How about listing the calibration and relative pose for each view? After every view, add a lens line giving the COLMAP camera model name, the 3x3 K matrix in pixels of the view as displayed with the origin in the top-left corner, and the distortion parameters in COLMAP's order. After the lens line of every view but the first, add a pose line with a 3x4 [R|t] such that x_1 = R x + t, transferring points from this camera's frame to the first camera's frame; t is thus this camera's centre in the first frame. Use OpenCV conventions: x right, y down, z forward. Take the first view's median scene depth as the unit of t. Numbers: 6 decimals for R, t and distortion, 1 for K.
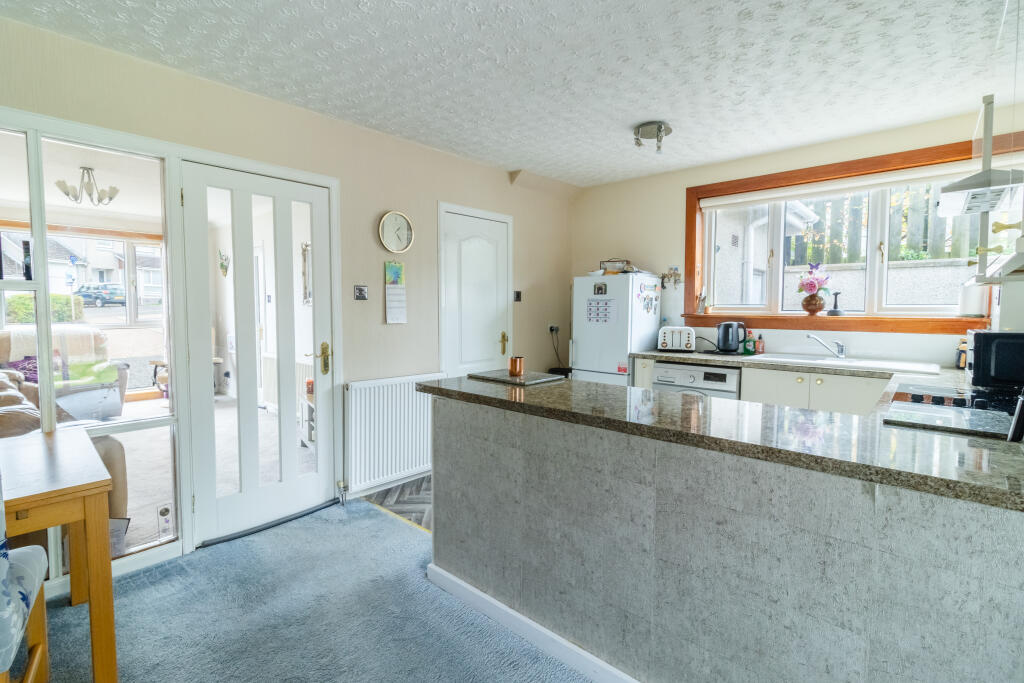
lens RADIAL K [[482.1, 0, 505.5], [0, 482.1, 340.9], [0, 0, 1]] dist [-0.000248, -0.000051]
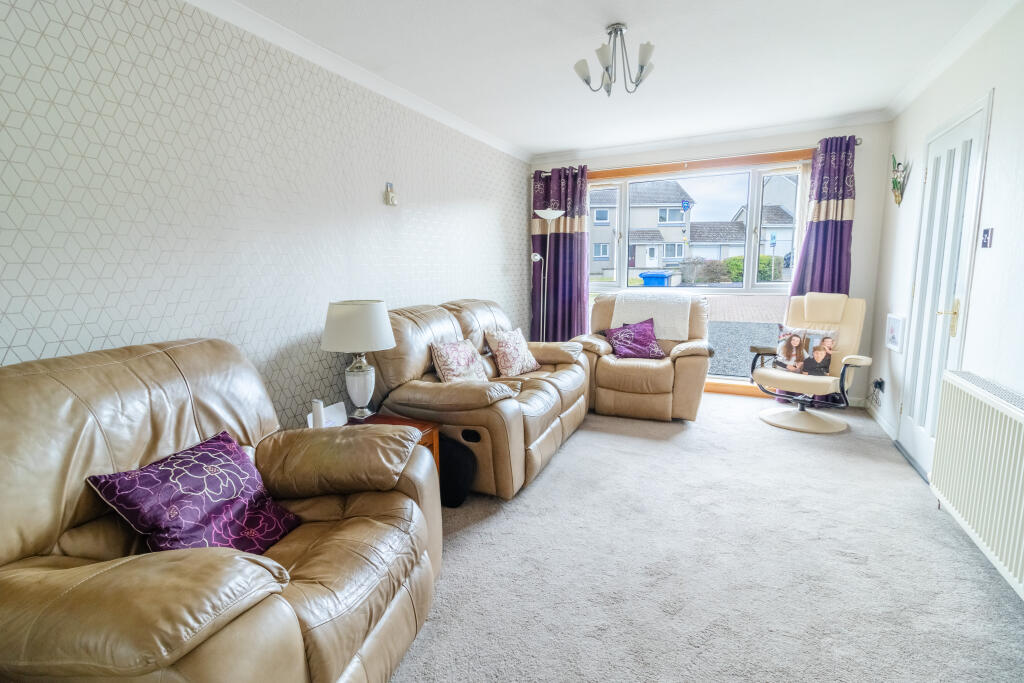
lens RADIAL K [[482.1, 0, 515.1], [0, 482.1, 336.3], [0, 0, 1]] dist [-0.000248, -0.000051]
pose [[0.295350, 0.132139, -0.946207, -0.178883], [-0.064530, 0.990887, 0.118236, -0.025544], [0.953207, 0.026138, 0.301185, 0.424268]]
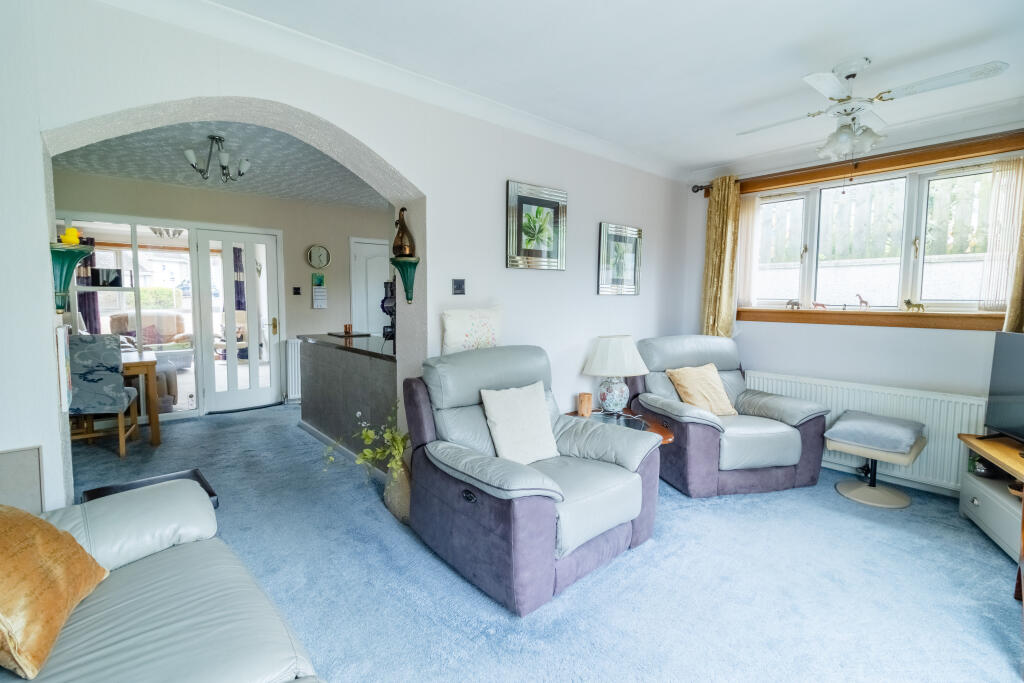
lens RADIAL K [[482.1, 0, 514.0], [0, 482.1, 337.4], [0, 0, 1]] dist [-0.000248, -0.000051]
pose [[0.991654, 0.015927, -0.127943, 0.355084], [-0.014954, 0.999852, 0.008559, 0.023270], [0.128060, -0.006575, 0.991745, -0.333693]]
